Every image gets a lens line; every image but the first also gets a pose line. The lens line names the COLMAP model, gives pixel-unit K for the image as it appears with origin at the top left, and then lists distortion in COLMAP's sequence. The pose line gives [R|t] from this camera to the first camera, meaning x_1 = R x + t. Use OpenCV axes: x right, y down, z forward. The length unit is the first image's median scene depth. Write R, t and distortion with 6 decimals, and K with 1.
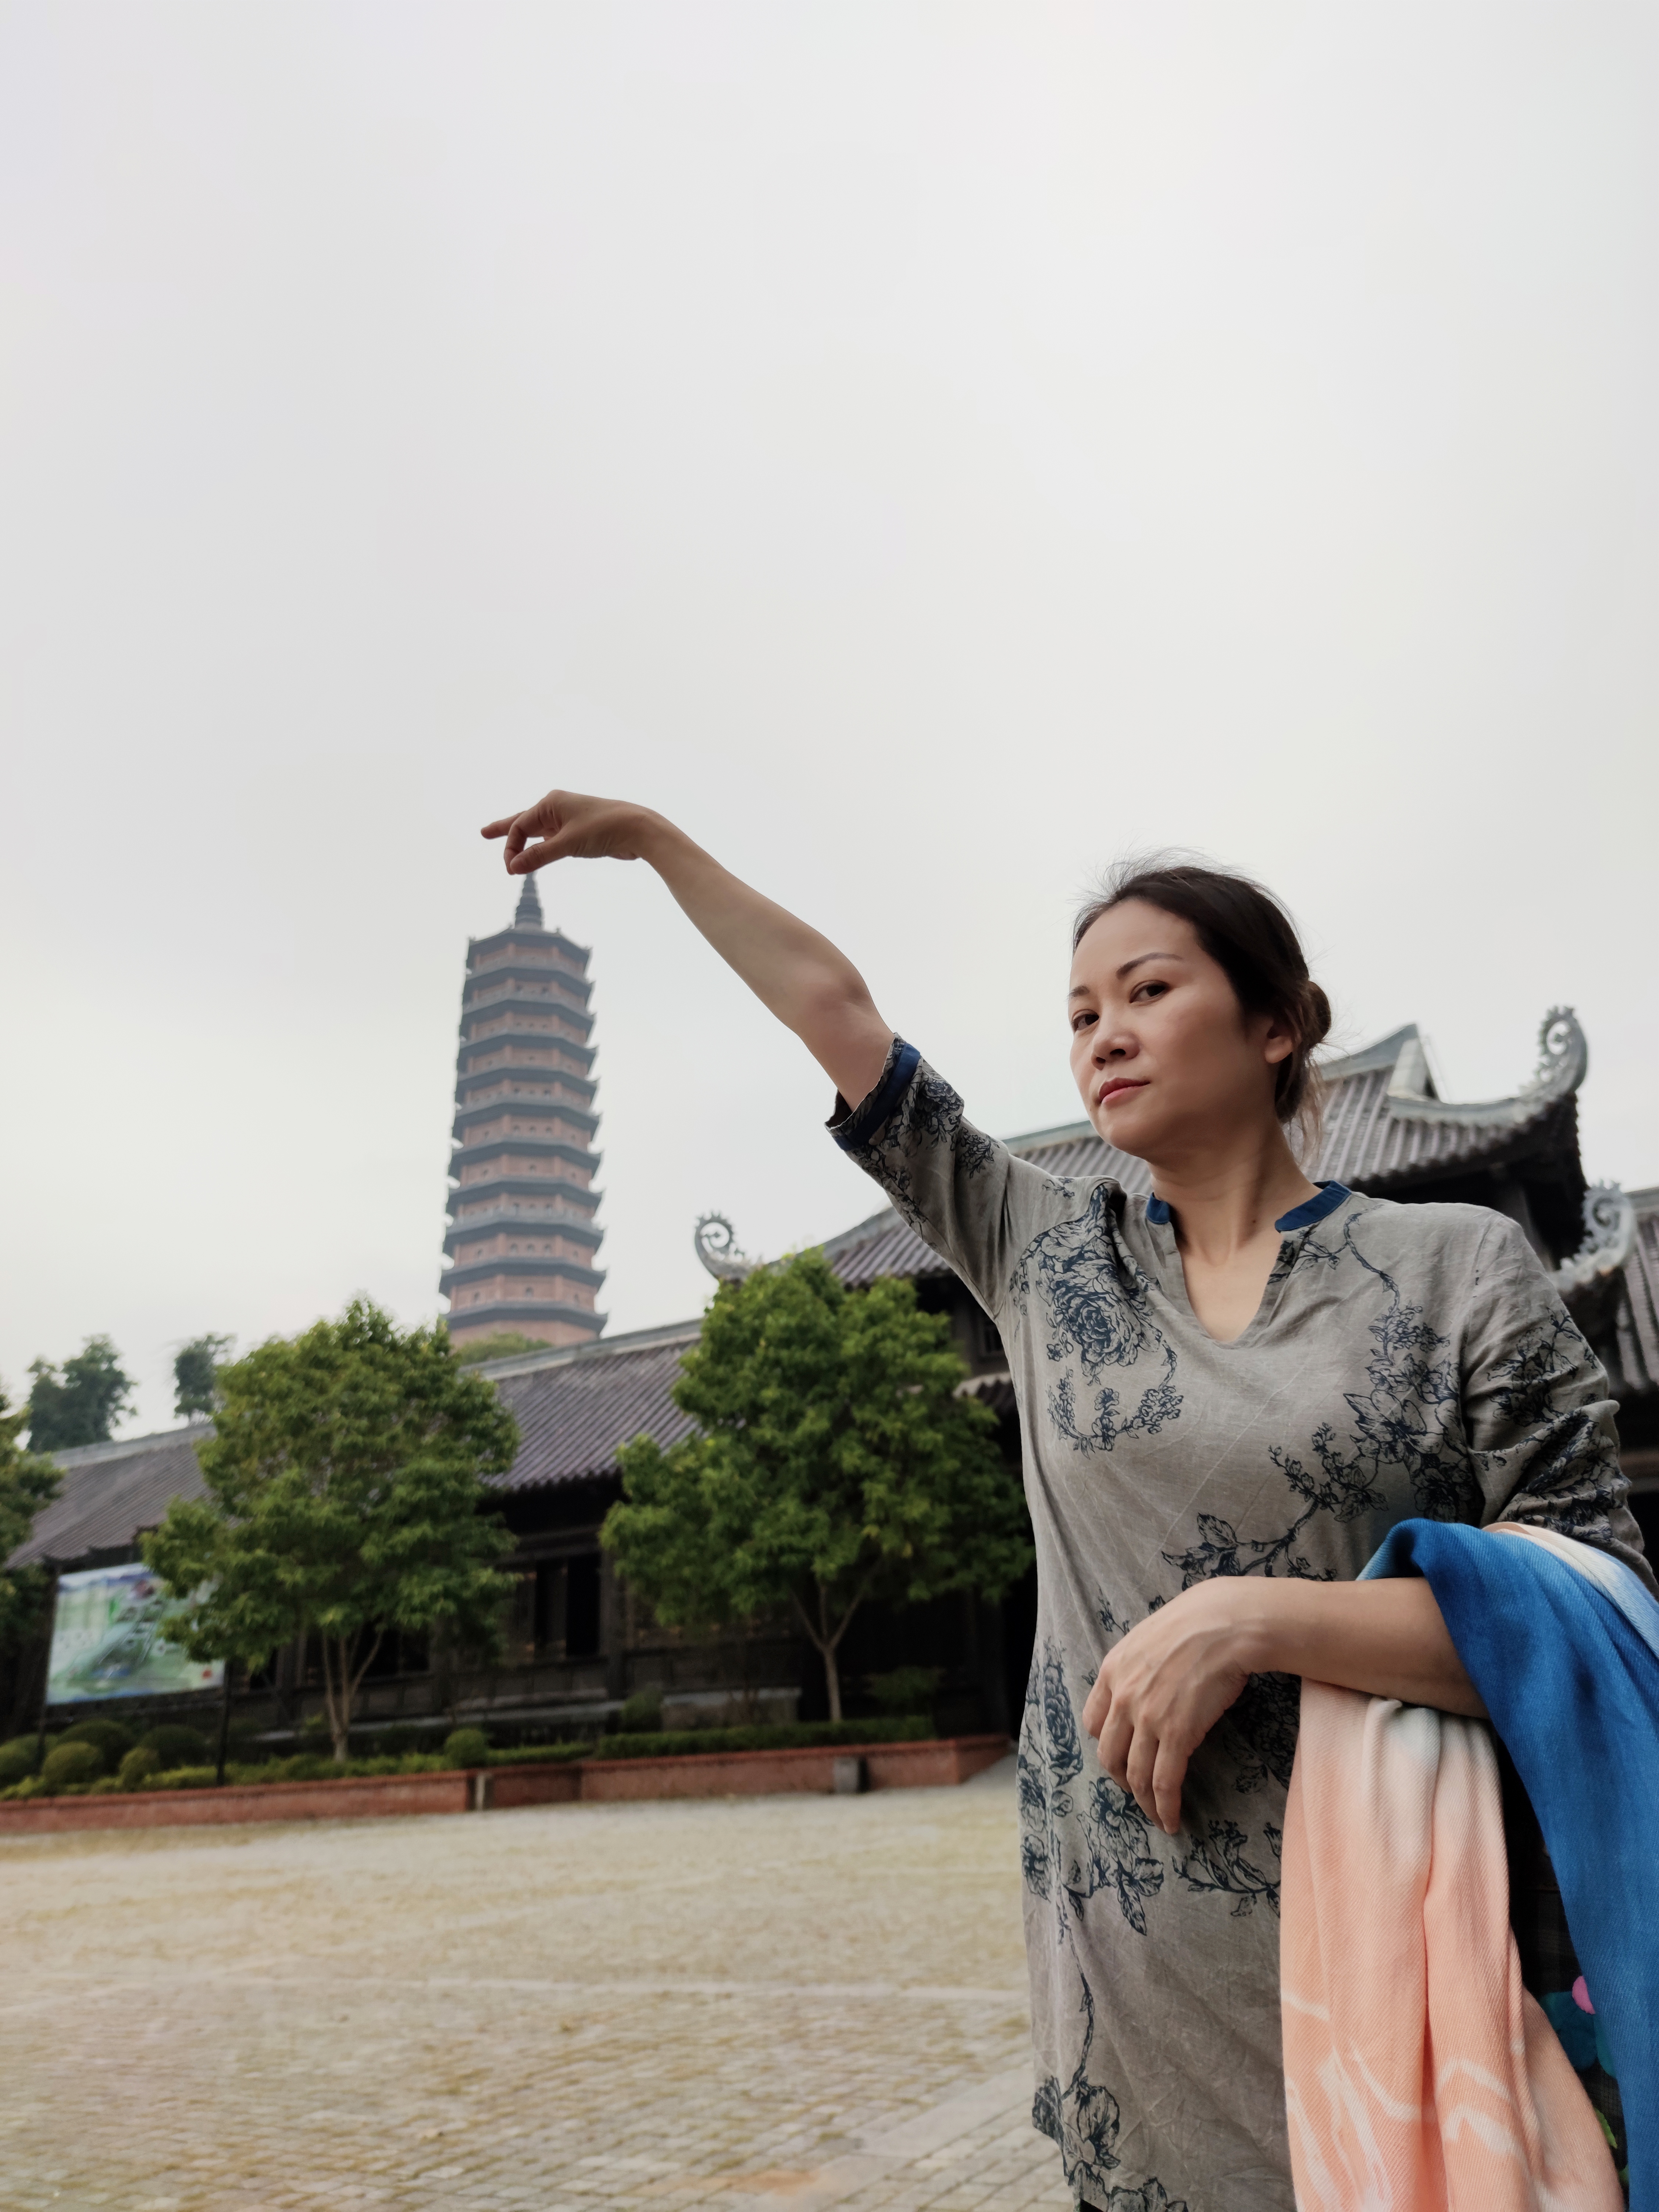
lens RADIAL K [[1516.4, 0, 829.5], [0, 1516.4, 1106.0], [0, 0, 1]] dist [0.052412, -0.057208]
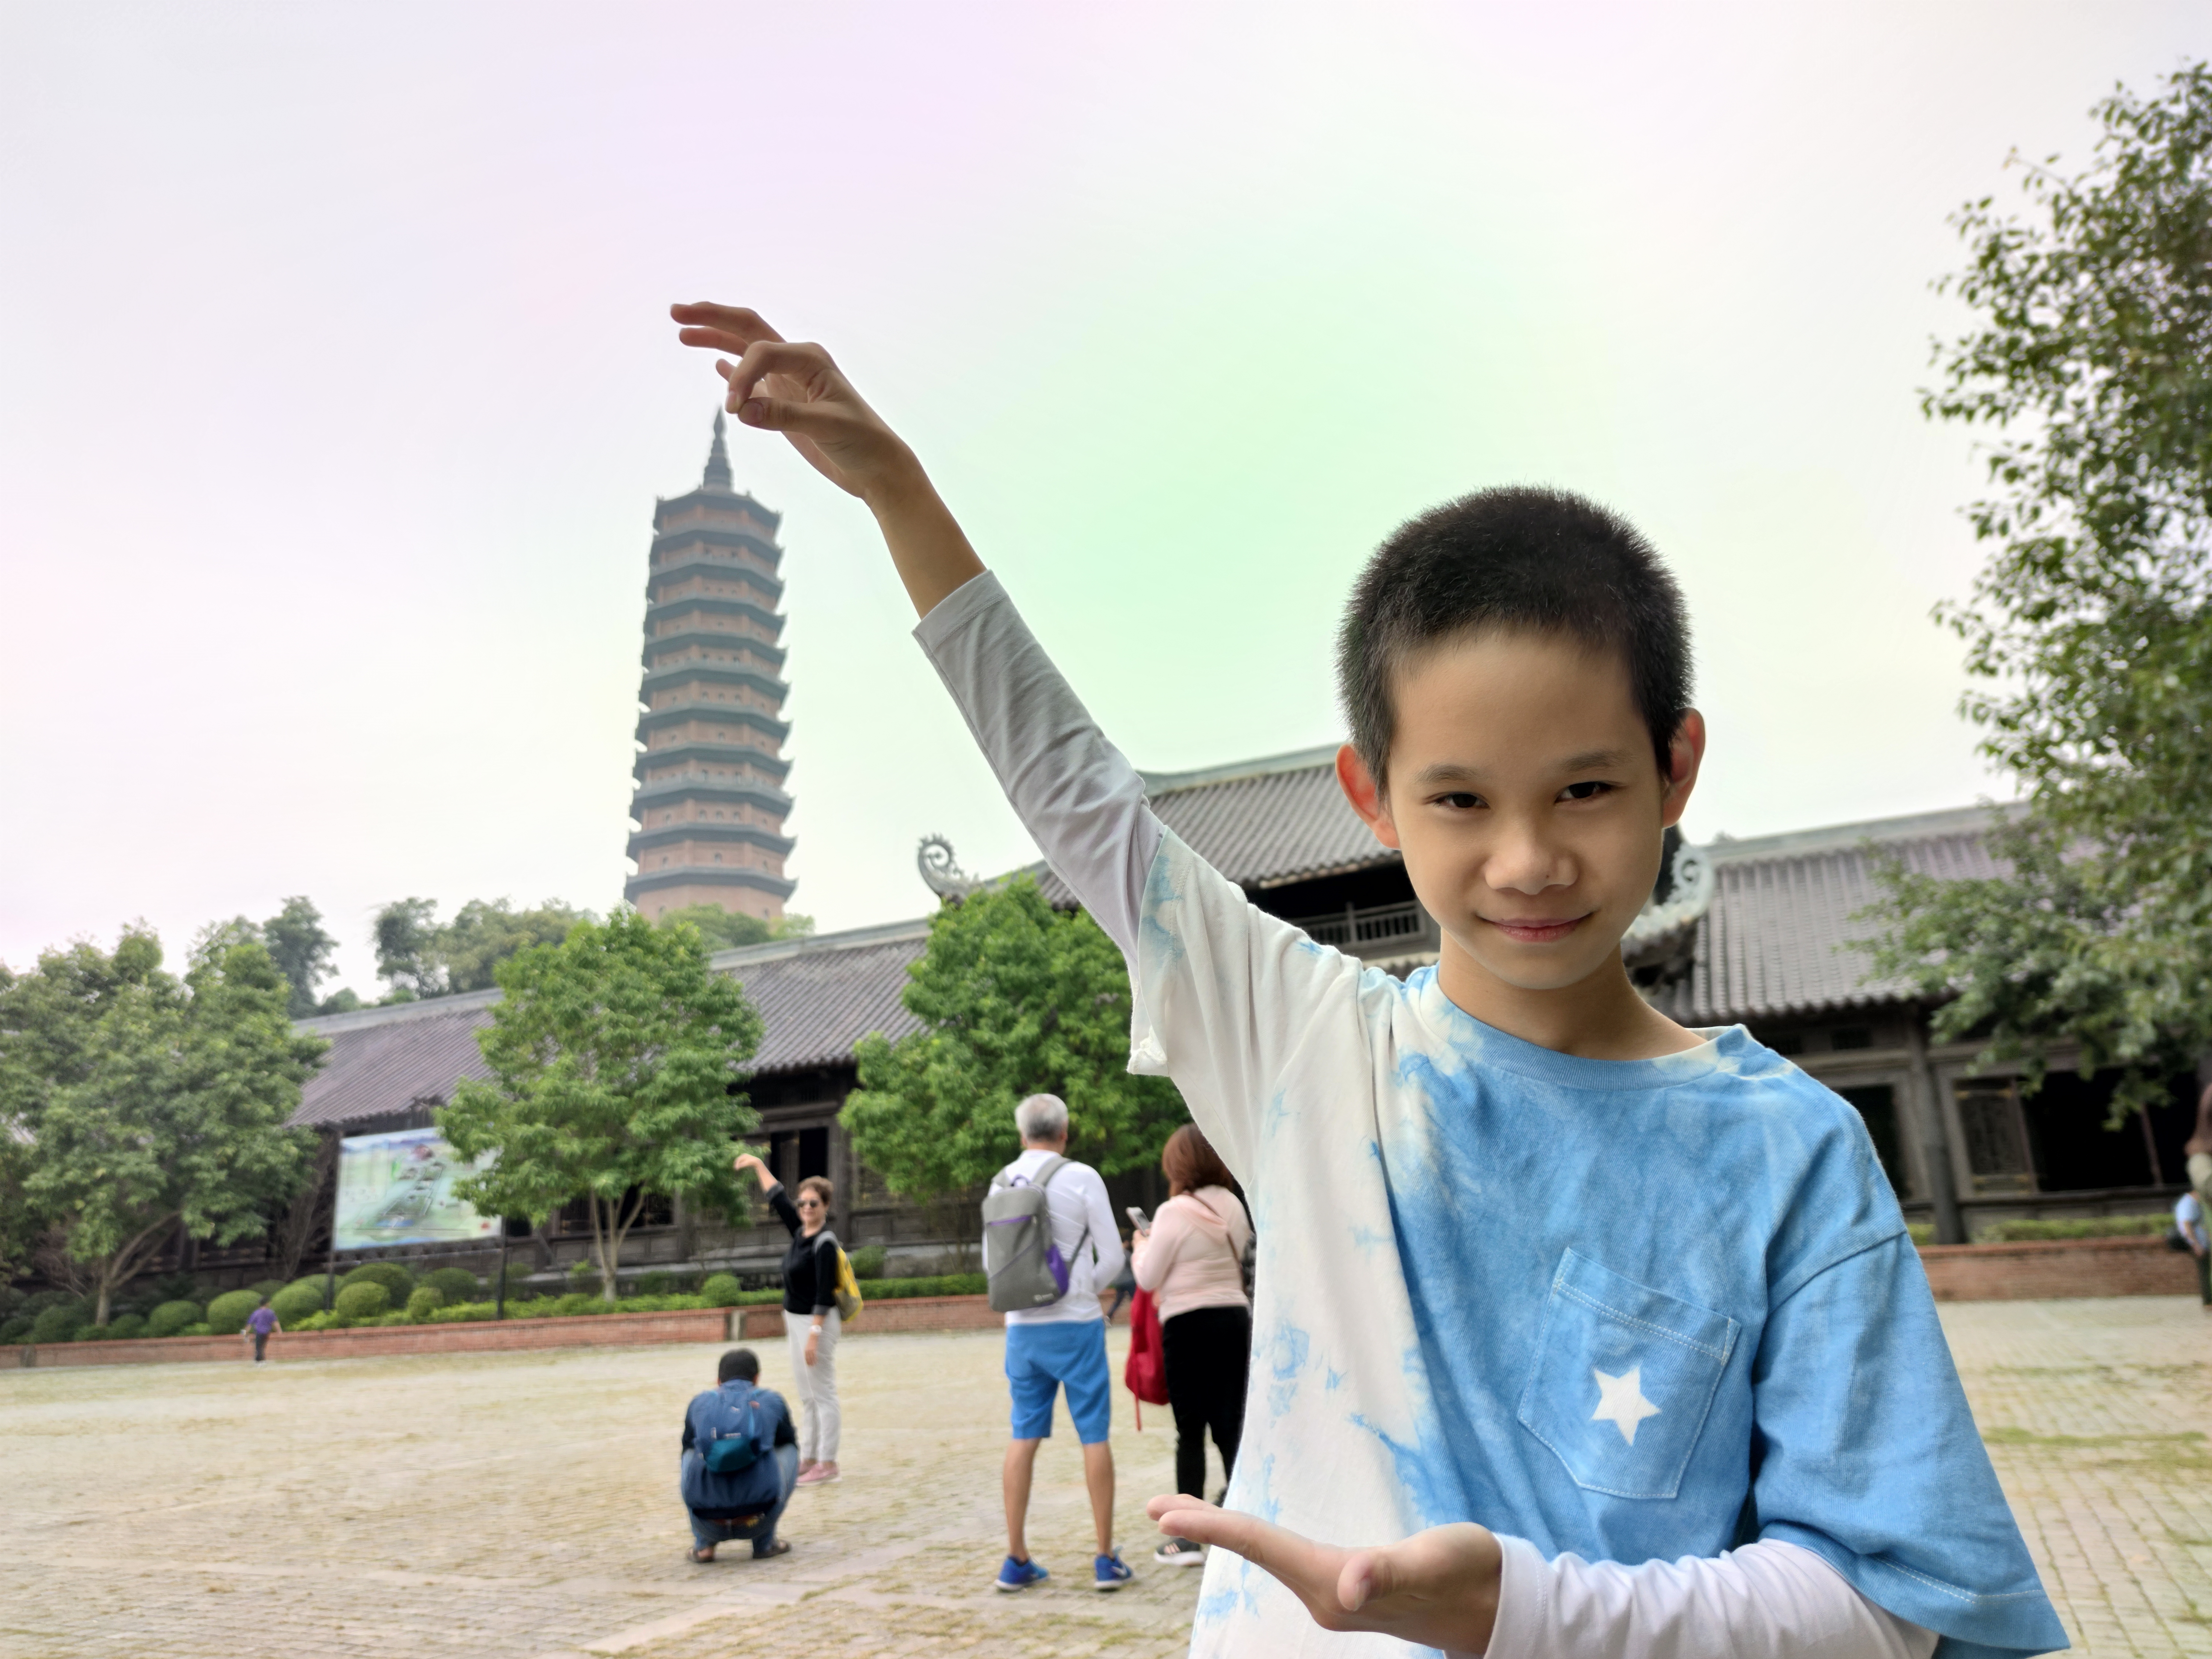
lens RADIAL K [[1516.4, 0, 1091.7], [0, 1516.4, 832.5], [0, 0, 1]] dist [0.052412, -0.057208]
pose [[0.998319, 0.025572, 0.052021, -0.021262], [-0.030831, 0.994210, 0.102940, -0.056402], [-0.049087, -0.104370, 0.993326, -0.134742]]
